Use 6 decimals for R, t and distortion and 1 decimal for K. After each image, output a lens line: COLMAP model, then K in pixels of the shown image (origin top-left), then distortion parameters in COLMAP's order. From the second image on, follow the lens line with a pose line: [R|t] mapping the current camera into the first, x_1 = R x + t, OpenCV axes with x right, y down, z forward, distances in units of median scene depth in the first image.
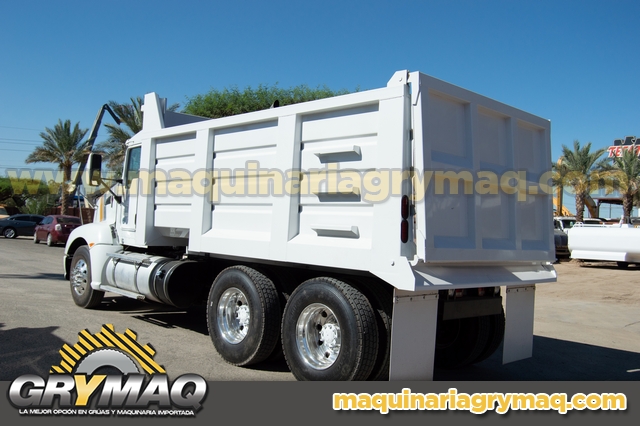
lens RADIAL K [[607.4, 0, 320.0], [0, 607.4, 213.0], [0, 0, 1]] dist [0.001206, 0.000280]
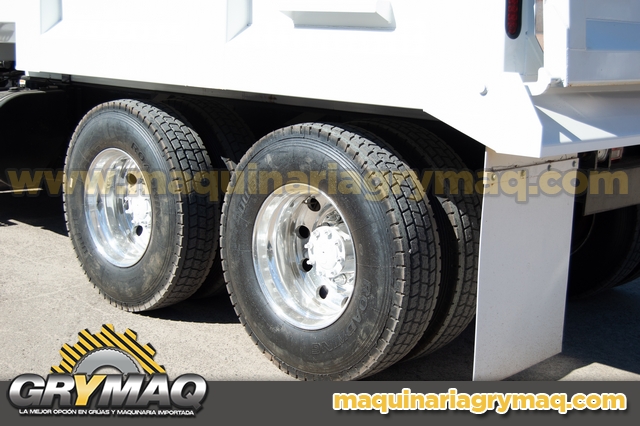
lens RADIAL K [[965.4, 0, 320.0], [0, 965.4, 213.0], [0, 0, 1]] dist [-0.044365, -0.046840]
pose [[0.999295, -0.027745, 0.025306, -0.006960], [0.021617, 0.976045, 0.216494, 0.018191], [-0.030707, -0.215794, 0.975956, 0.305686]]
